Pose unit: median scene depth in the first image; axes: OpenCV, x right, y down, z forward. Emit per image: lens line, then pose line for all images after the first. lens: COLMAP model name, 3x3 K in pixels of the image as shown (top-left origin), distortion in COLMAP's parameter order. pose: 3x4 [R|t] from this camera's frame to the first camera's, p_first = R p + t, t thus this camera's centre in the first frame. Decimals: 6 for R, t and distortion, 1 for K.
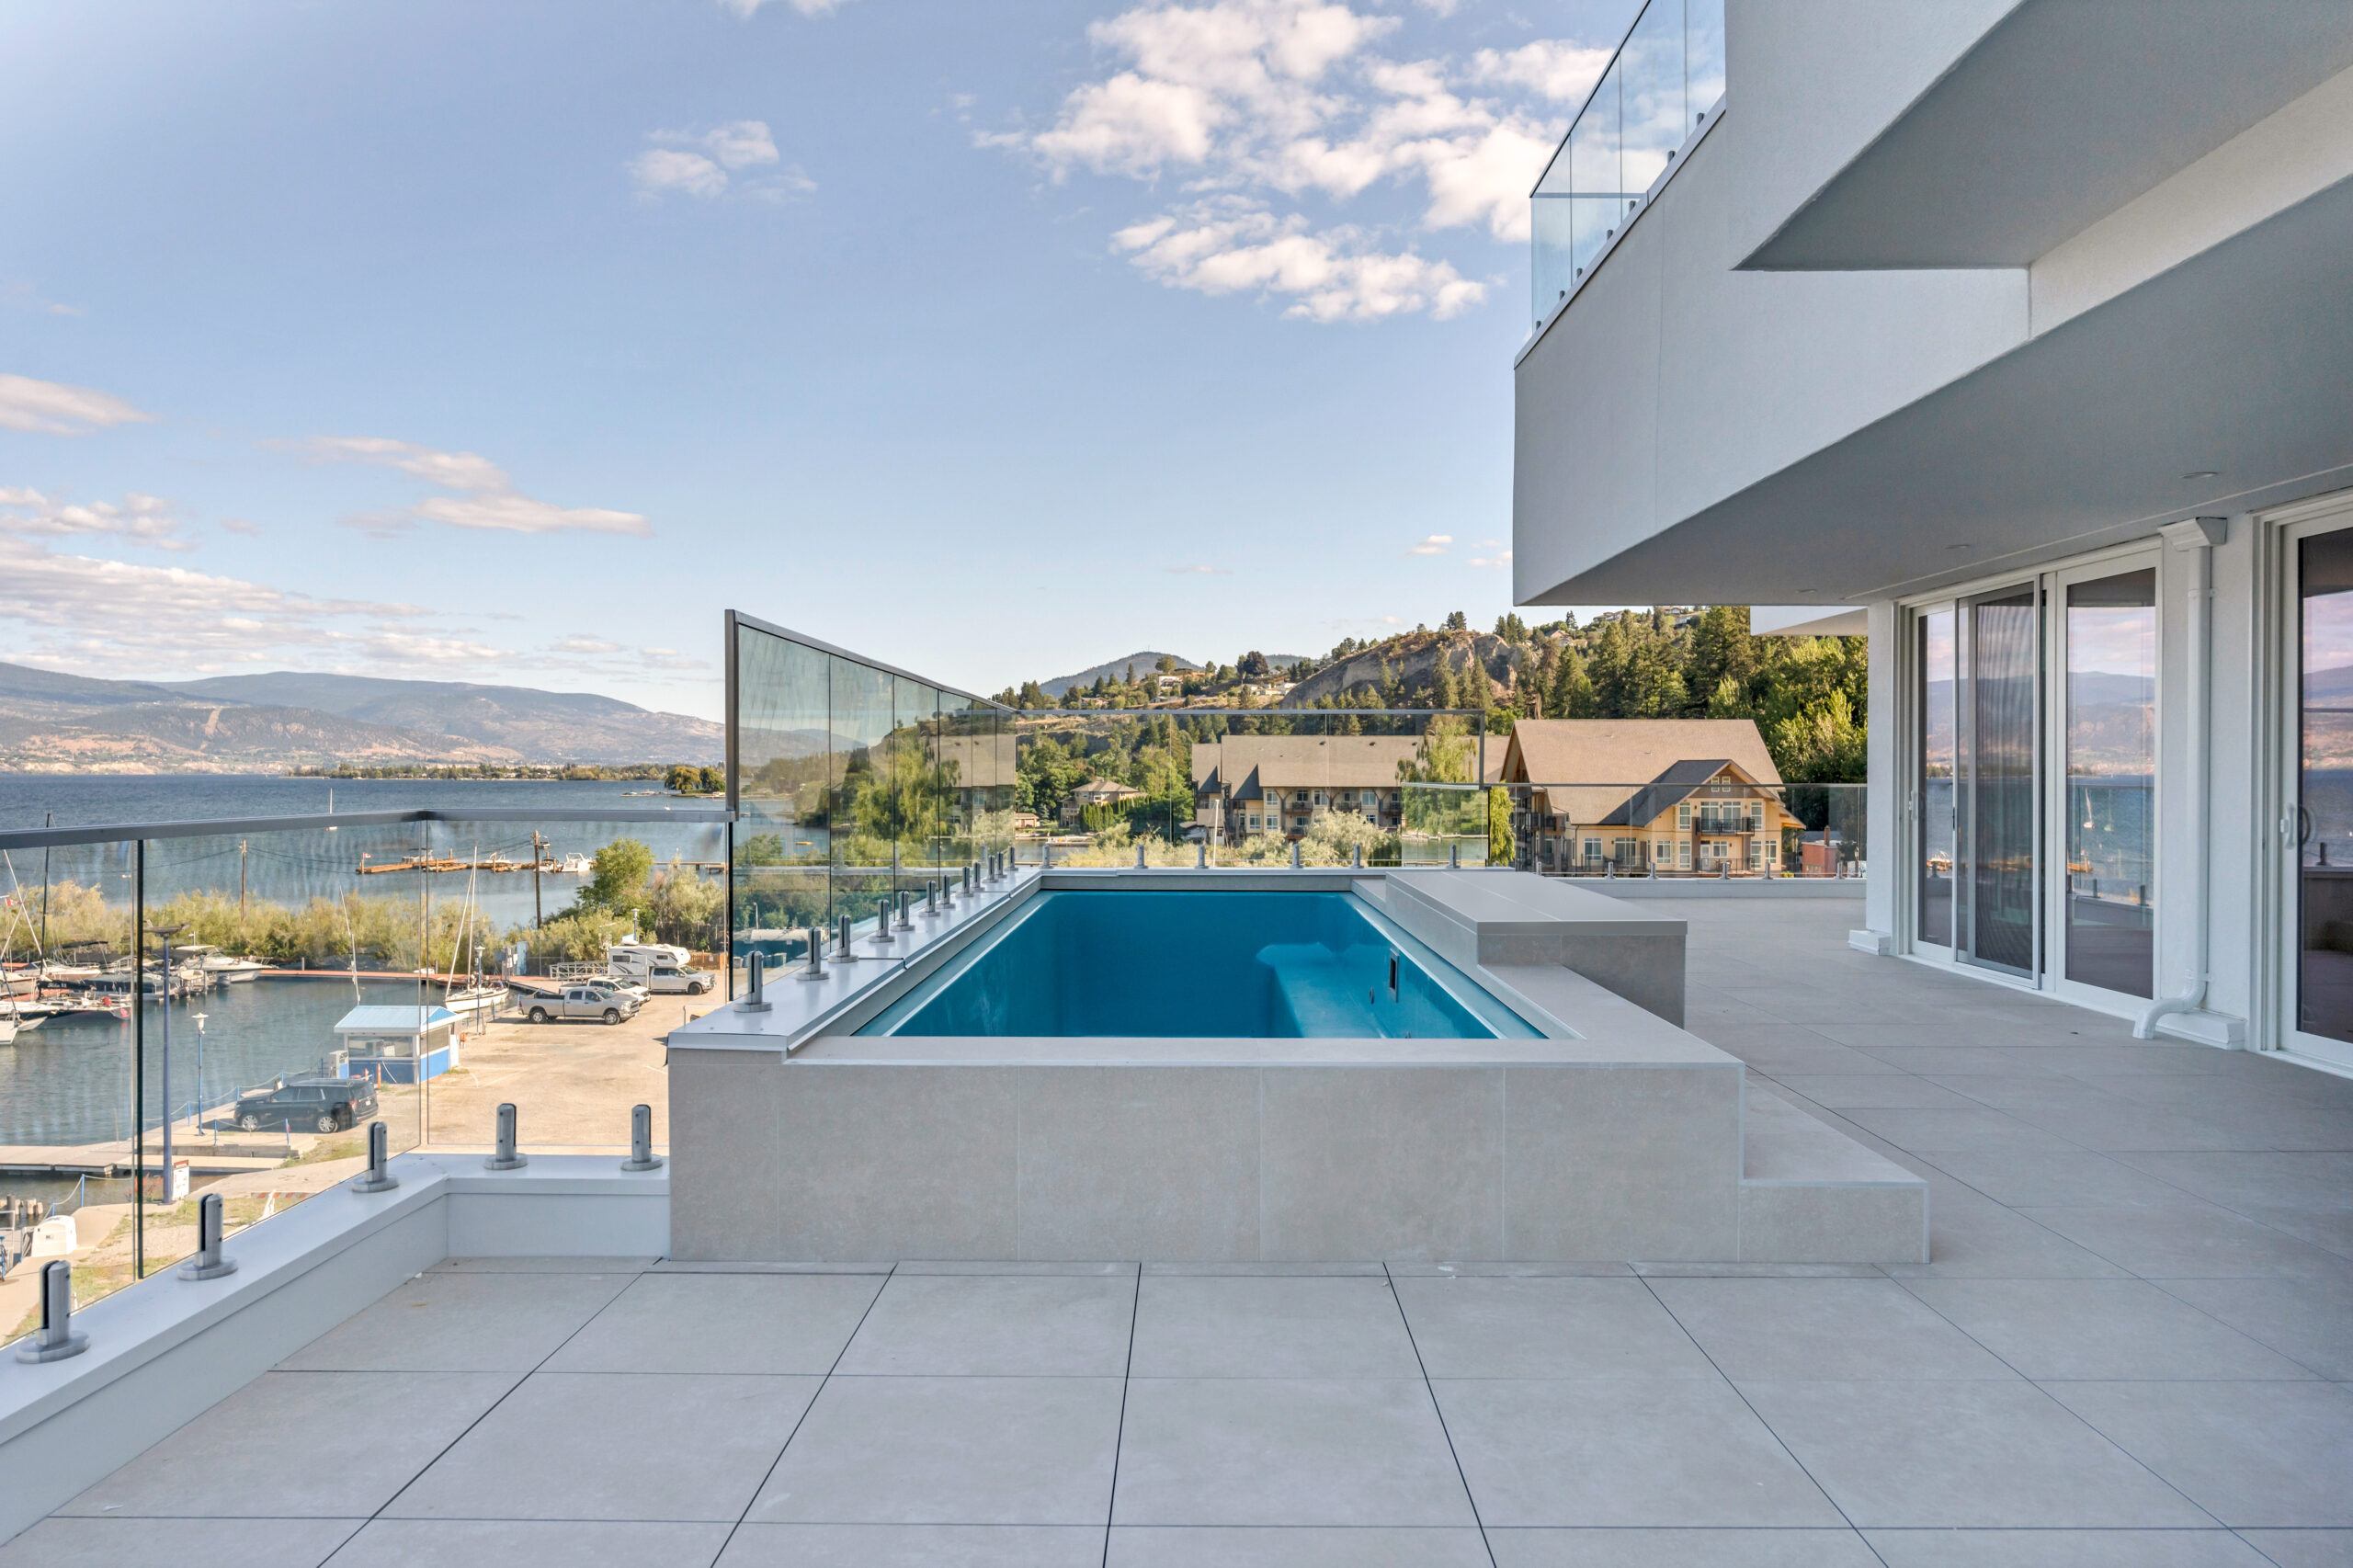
lens RADIAL K [[1467.2, 0, 1179.3], [0, 1467.2, 776.2], [0, 0, 1]] dist [-0.004262, -0.000680]
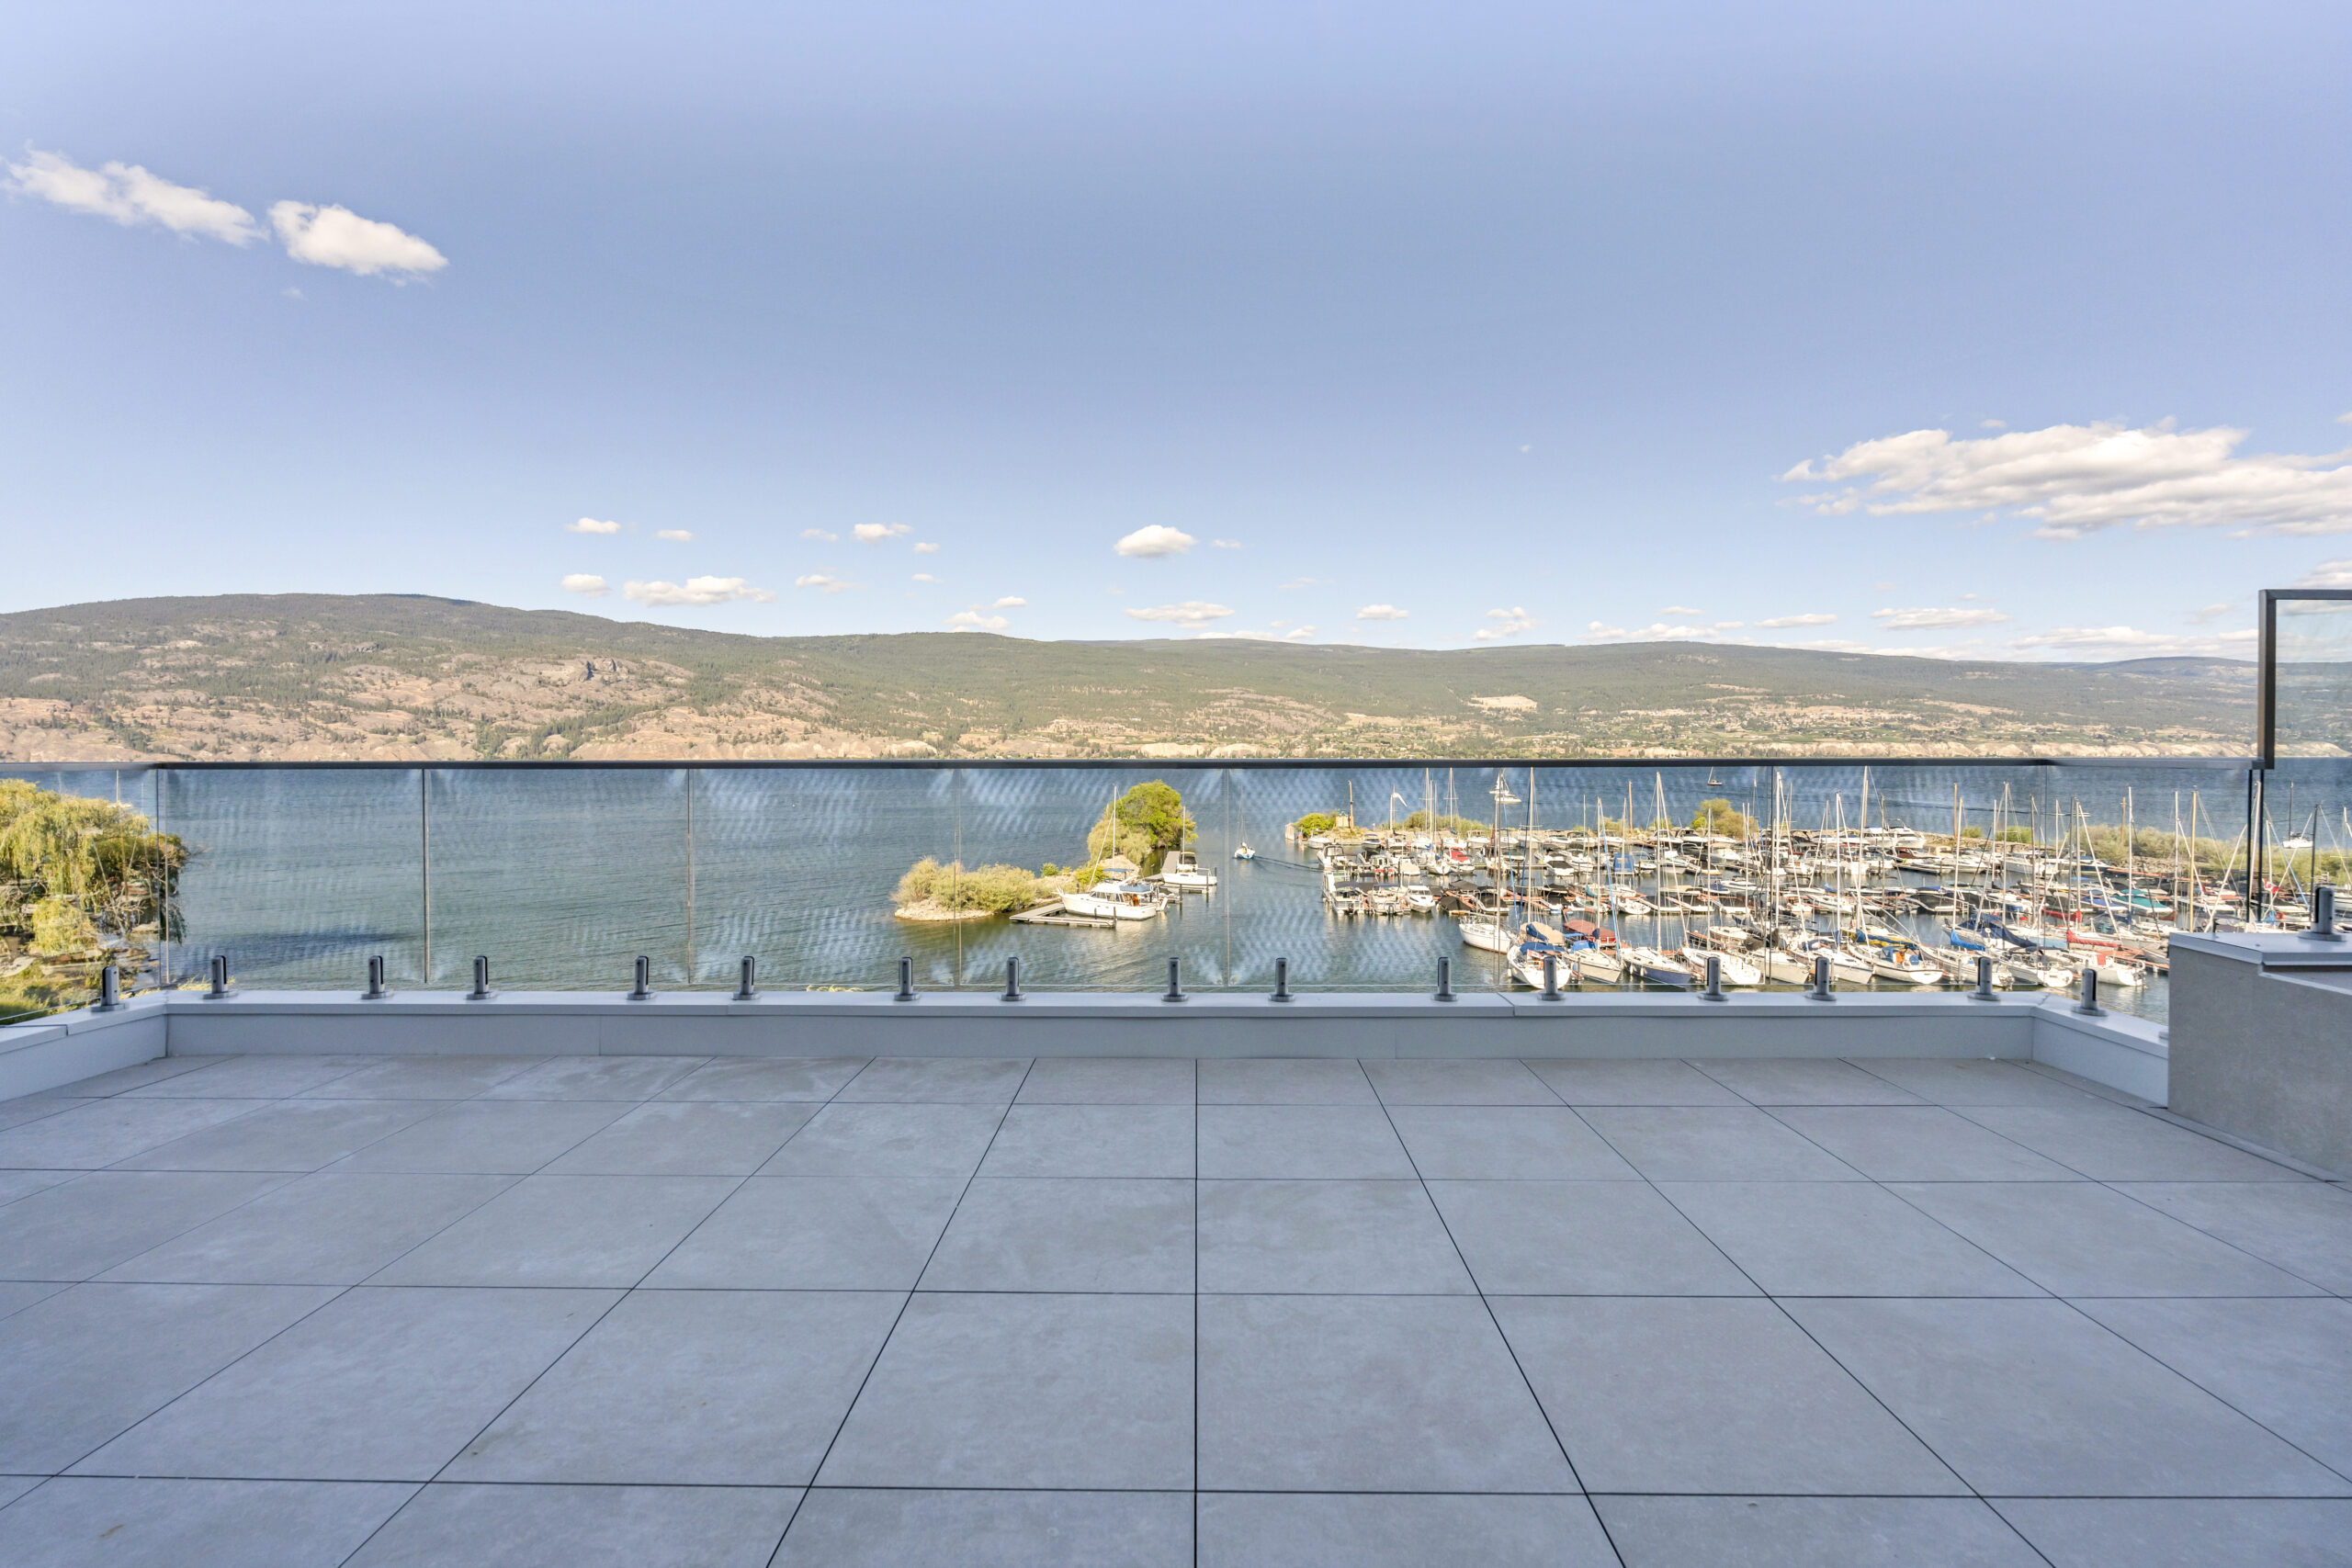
lens RADIAL K [[1061.4, 0, 1185.0], [0, 1061.4, 752.2], [0, 0, 1]] dist [-0.009358, 0.001524]
pose [[-0.005727, -0.005215, -0.999970, 0.570654], [-0.000841, 0.999986, -0.005211, 0.025075], [0.999983, 0.000811, -0.005731, 0.155130]]
